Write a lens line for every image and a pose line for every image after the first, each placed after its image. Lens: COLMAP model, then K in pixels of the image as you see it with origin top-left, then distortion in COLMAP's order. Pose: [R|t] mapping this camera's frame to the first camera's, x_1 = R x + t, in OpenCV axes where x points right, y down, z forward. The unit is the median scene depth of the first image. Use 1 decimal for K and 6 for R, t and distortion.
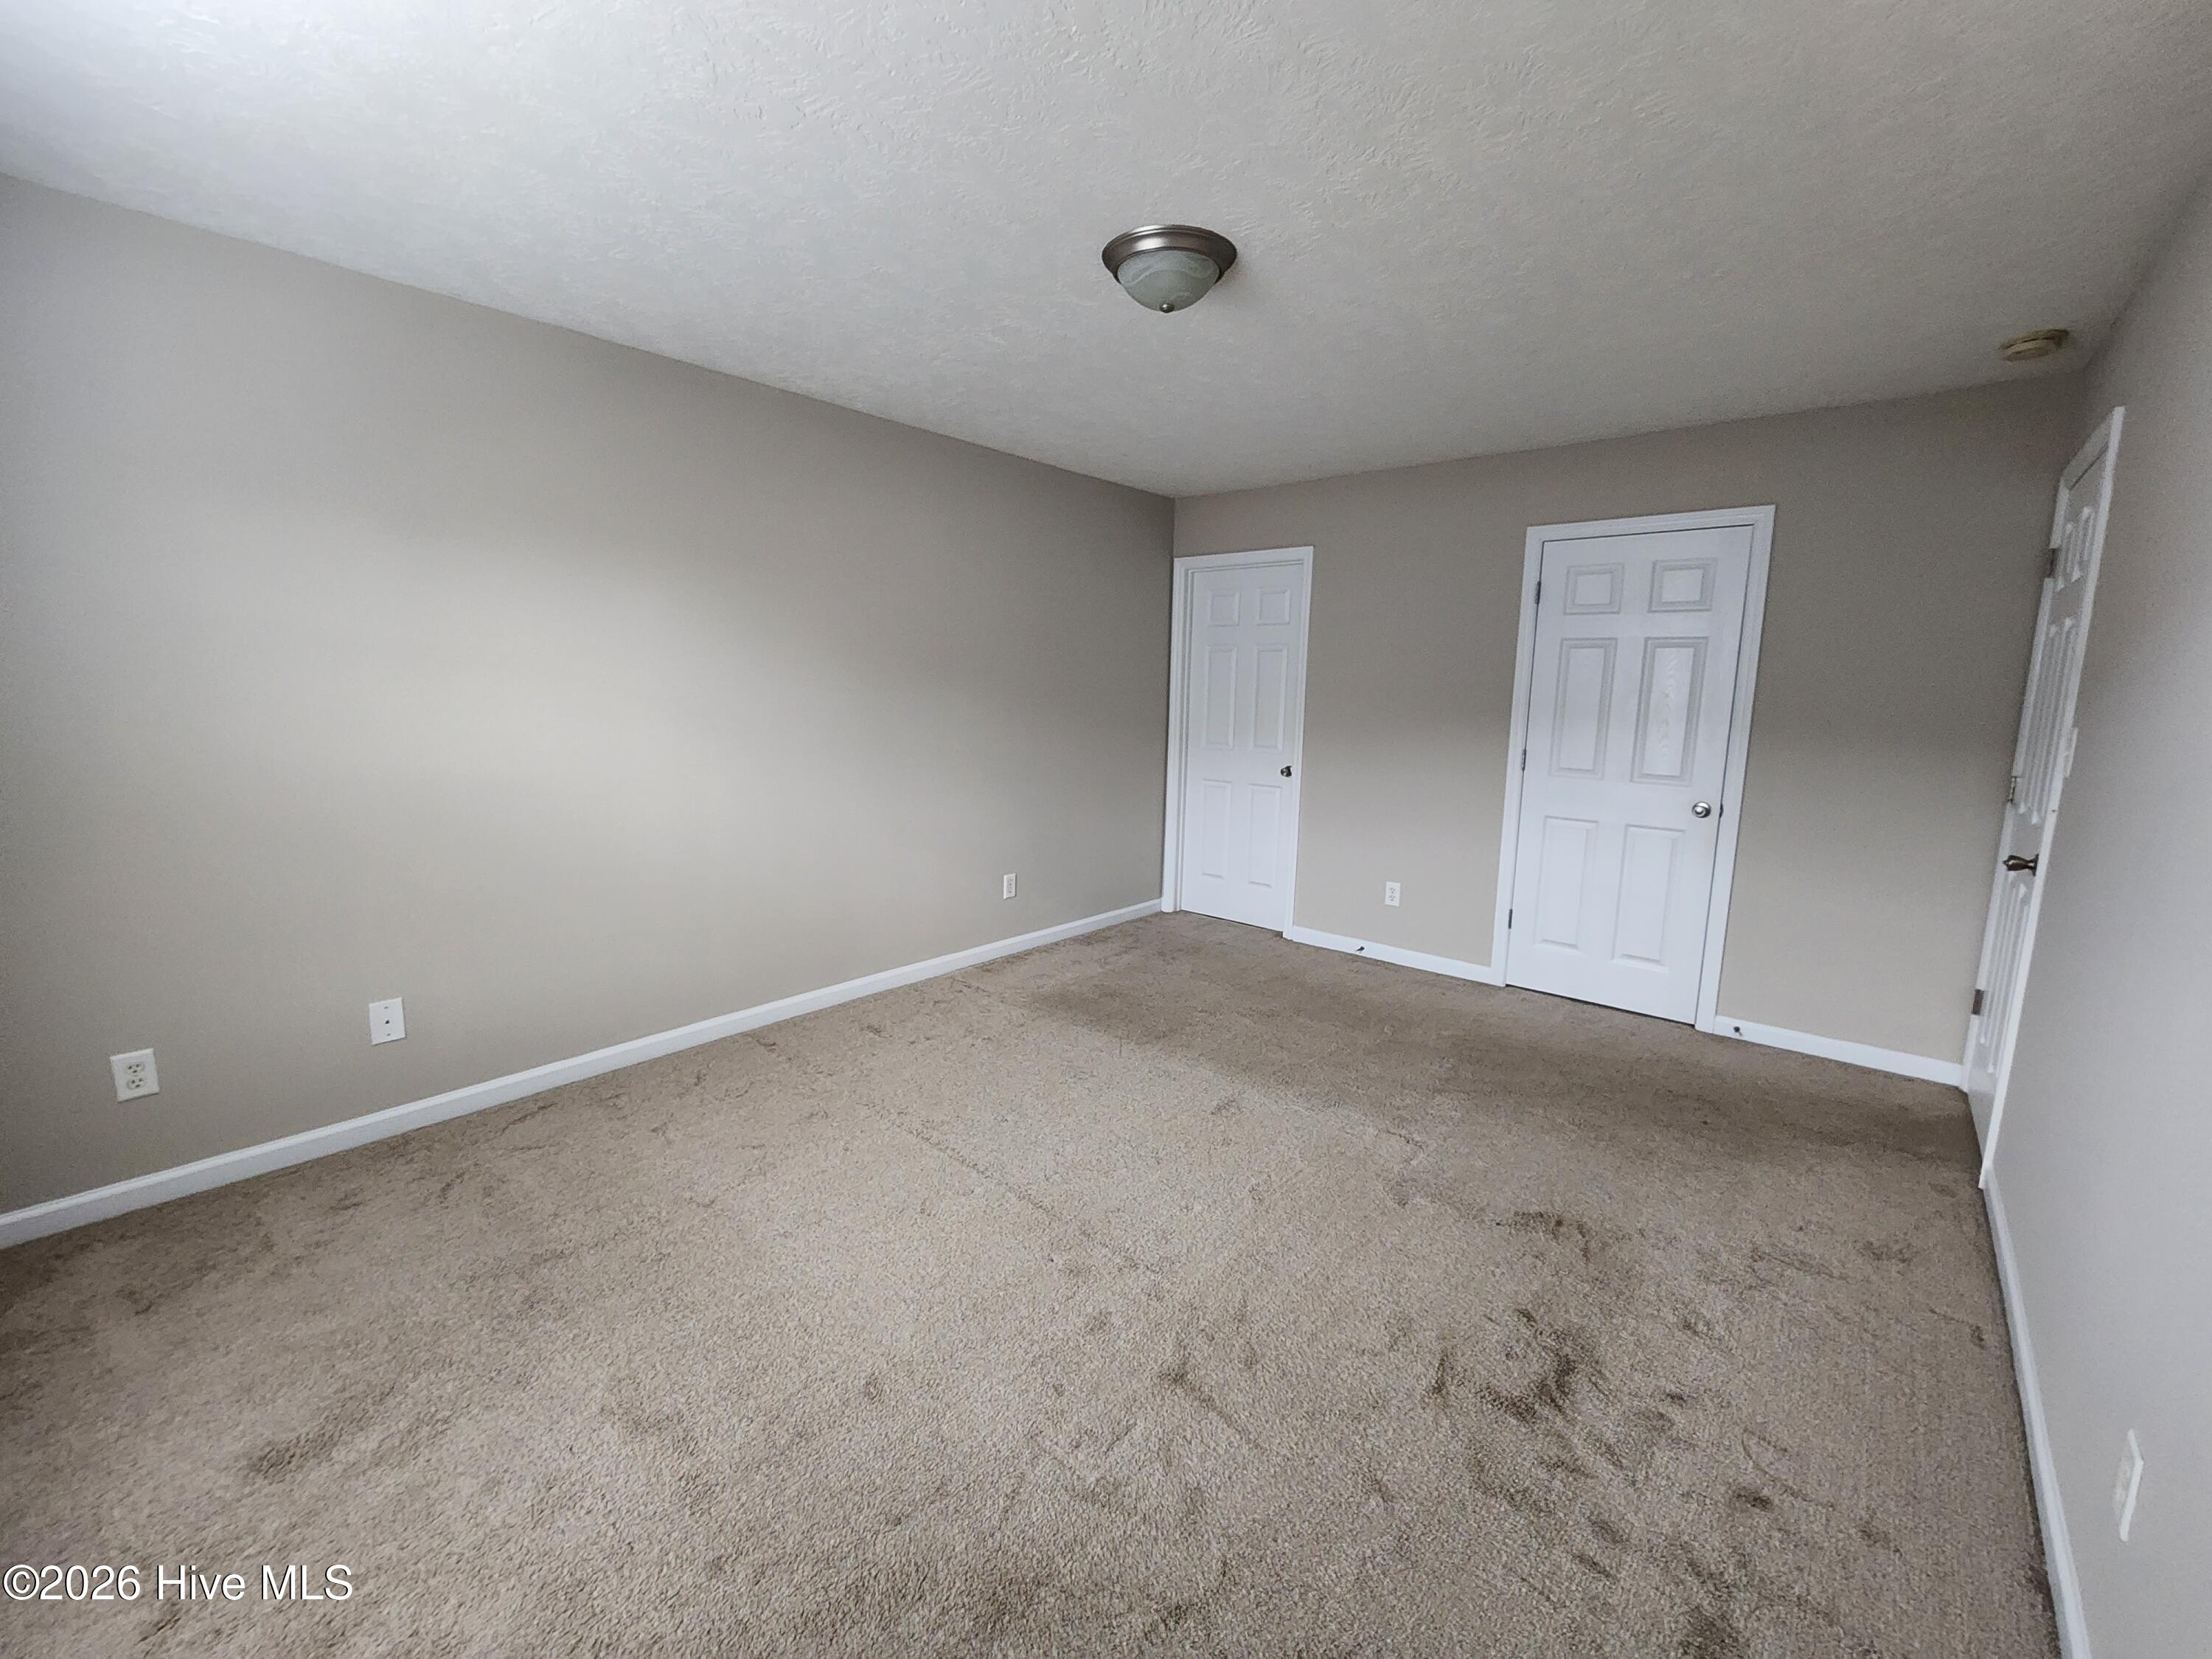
lens RADIAL K [[911.1, 0, 1088.3], [0, 911.1, 818.2], [0, 0, 1]] dist [-0.014343, -0.000157]
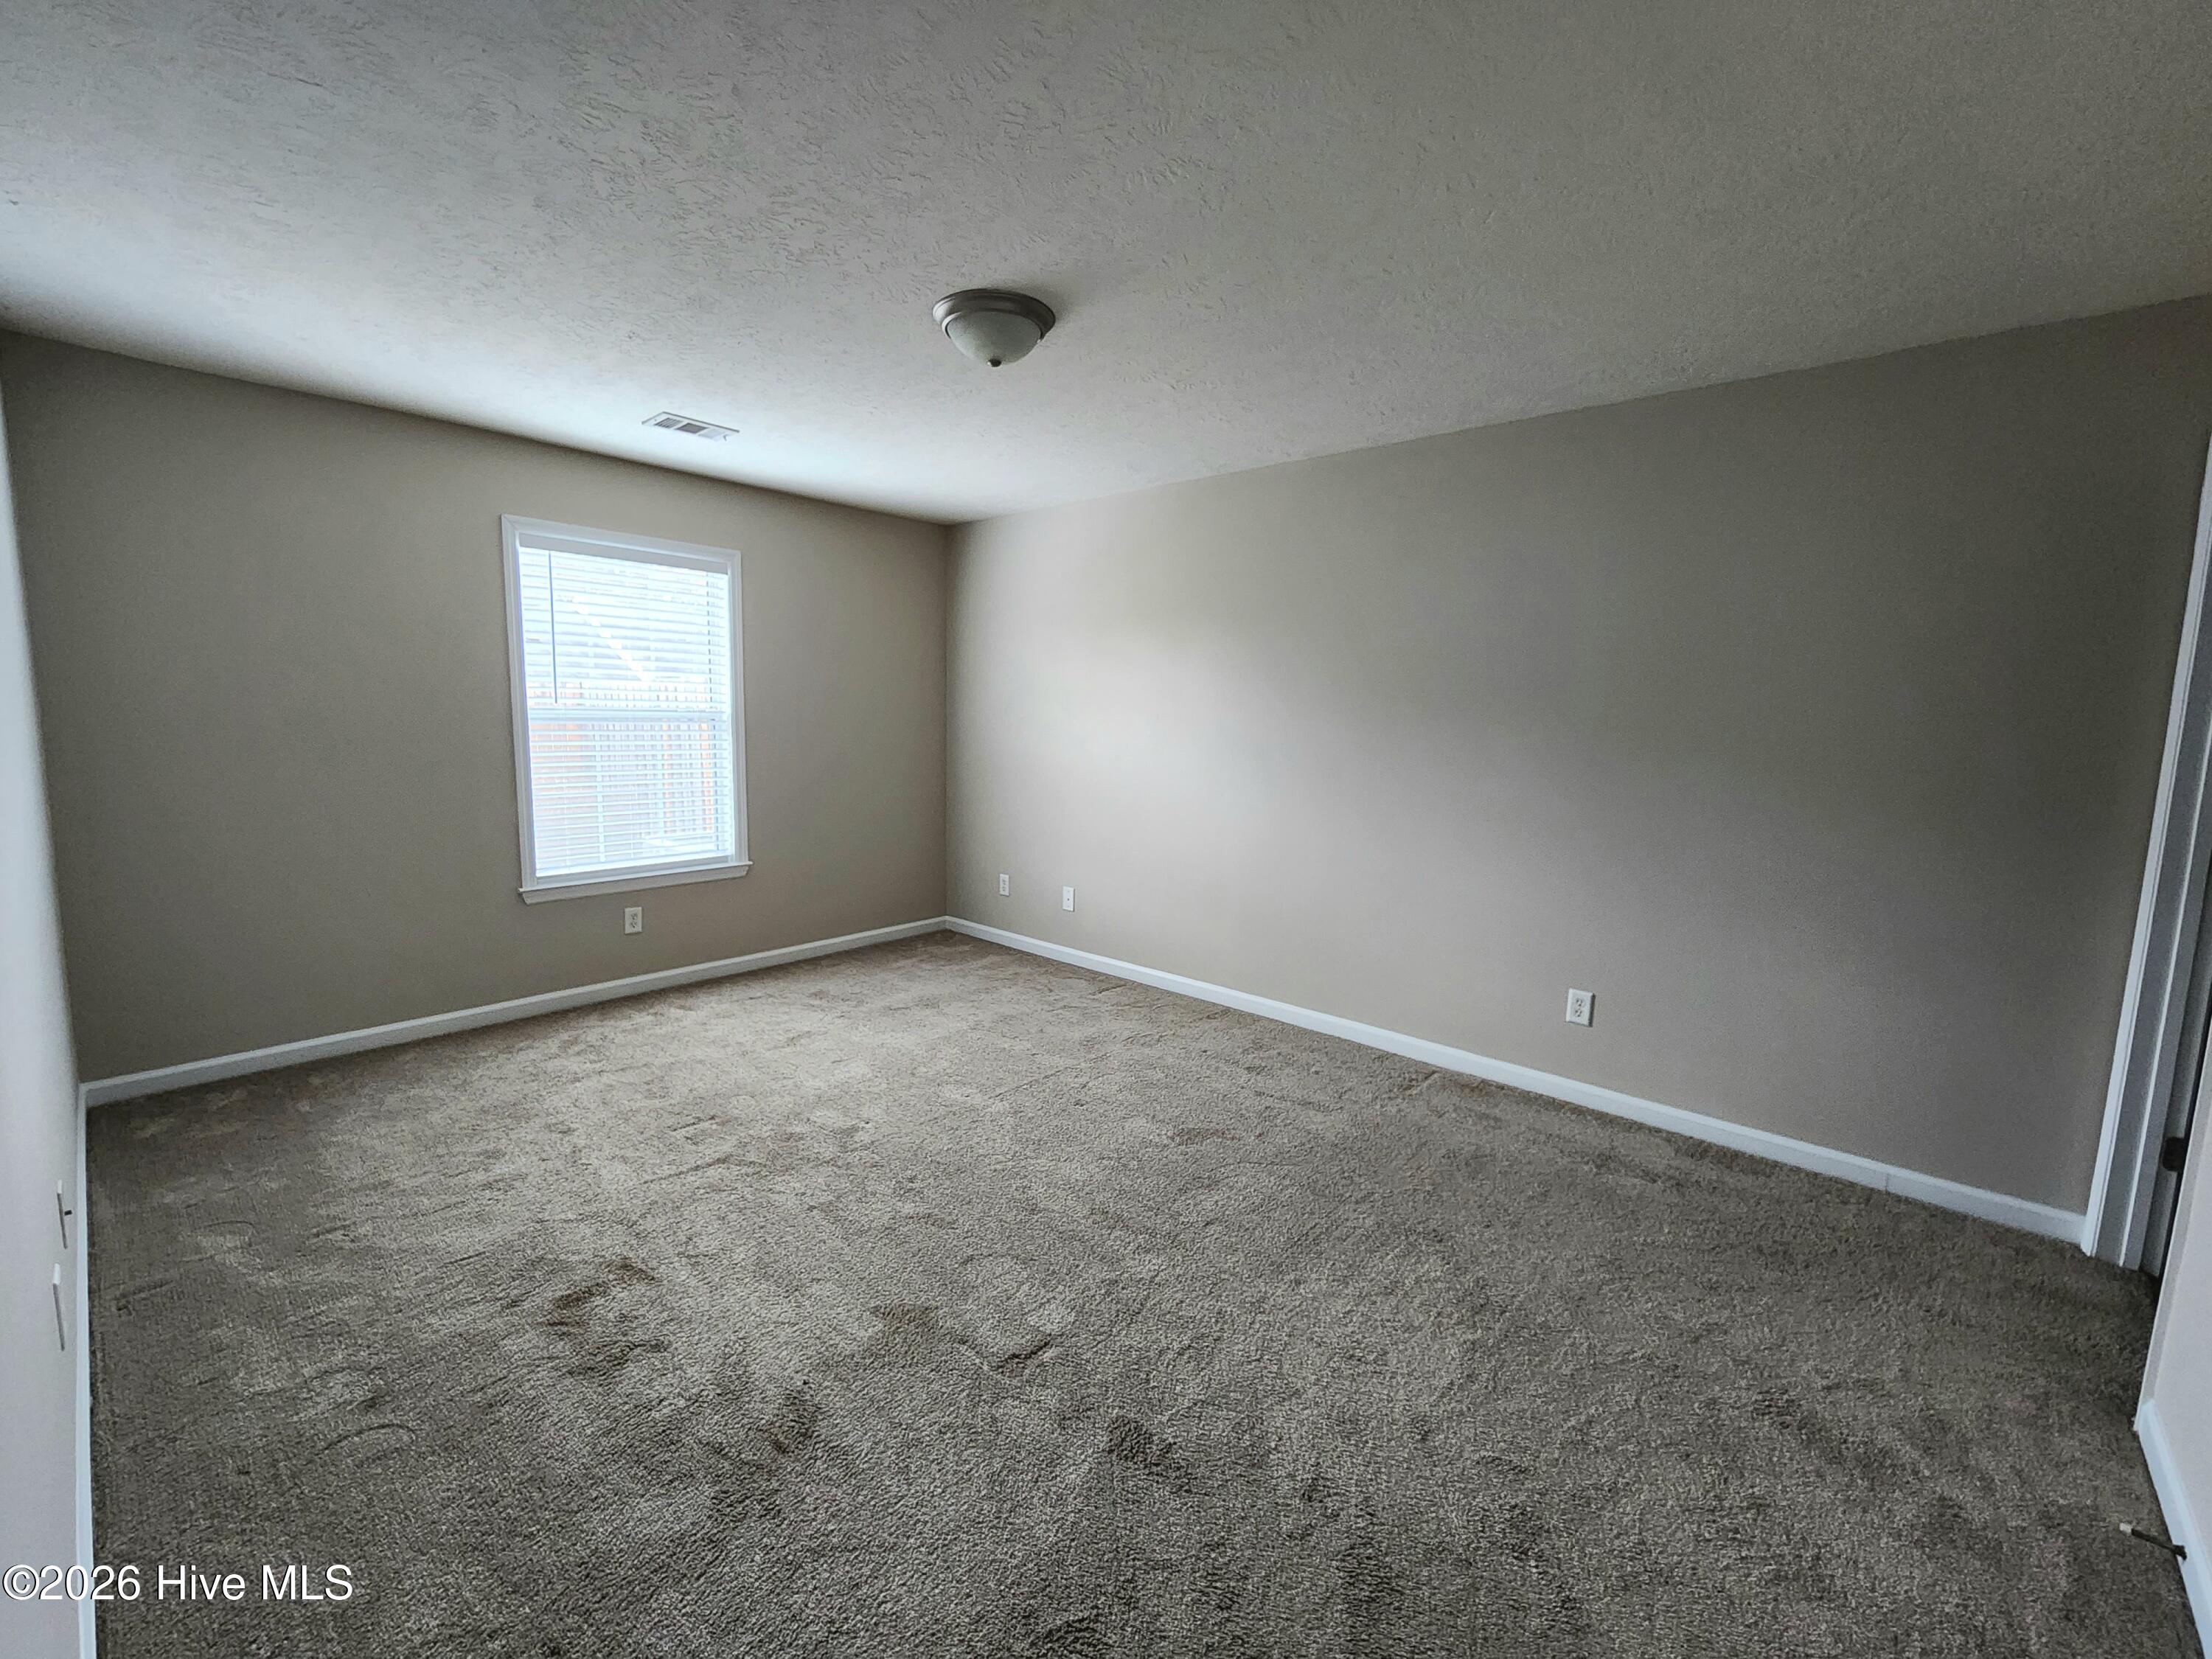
lens RADIAL K [[911.1, 0, 1088.3], [0, 911.1, 818.2], [0, 0, 1]] dist [-0.014343, -0.000157]
pose [[-0.033155, 0.103077, -0.994121, 1.200649], [-0.164724, 0.980501, 0.107158, -0.161458], [0.985782, 0.167308, -0.015529, 1.203761]]
